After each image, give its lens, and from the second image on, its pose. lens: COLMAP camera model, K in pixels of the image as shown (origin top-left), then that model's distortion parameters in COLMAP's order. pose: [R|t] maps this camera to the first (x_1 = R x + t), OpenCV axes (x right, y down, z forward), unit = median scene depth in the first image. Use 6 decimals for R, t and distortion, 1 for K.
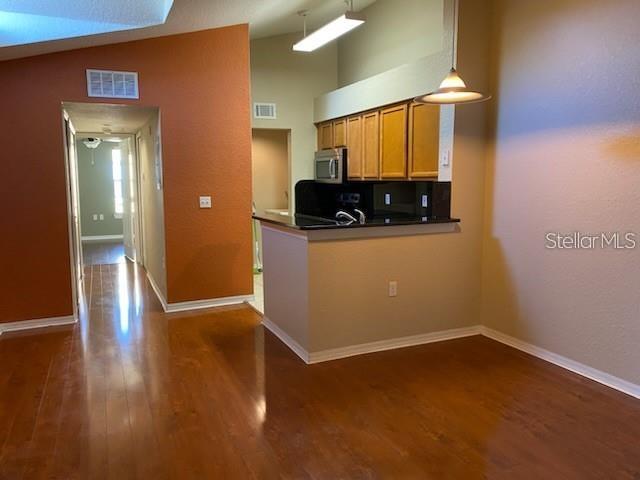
lens RADIAL K [[489.1, 0, 314.8], [0, 489.1, 241.8], [0, 0, 1]] dist [0.013023, -0.004003]
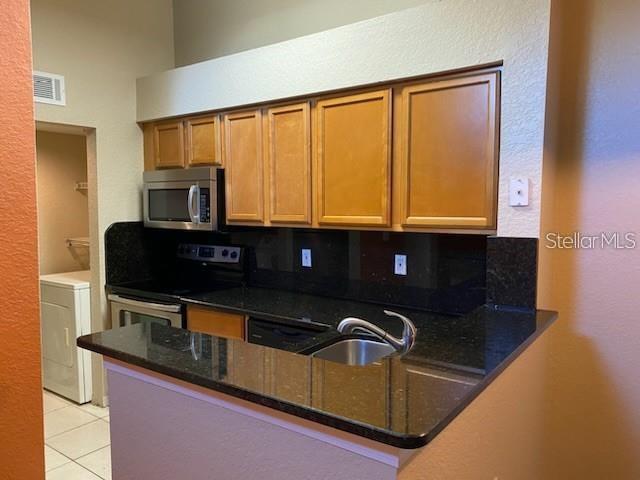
lens RADIAL K [[489.1, 0, 322.6], [0, 489.1, 239.2], [0, 0, 1]] dist [0.013023, -0.004003]
pose [[0.863046, -0.029780, 0.504247, -0.124719], [0.060191, 0.997211, -0.044127, -0.081718], [-0.501526, 0.068435, 0.862432, 0.483890]]
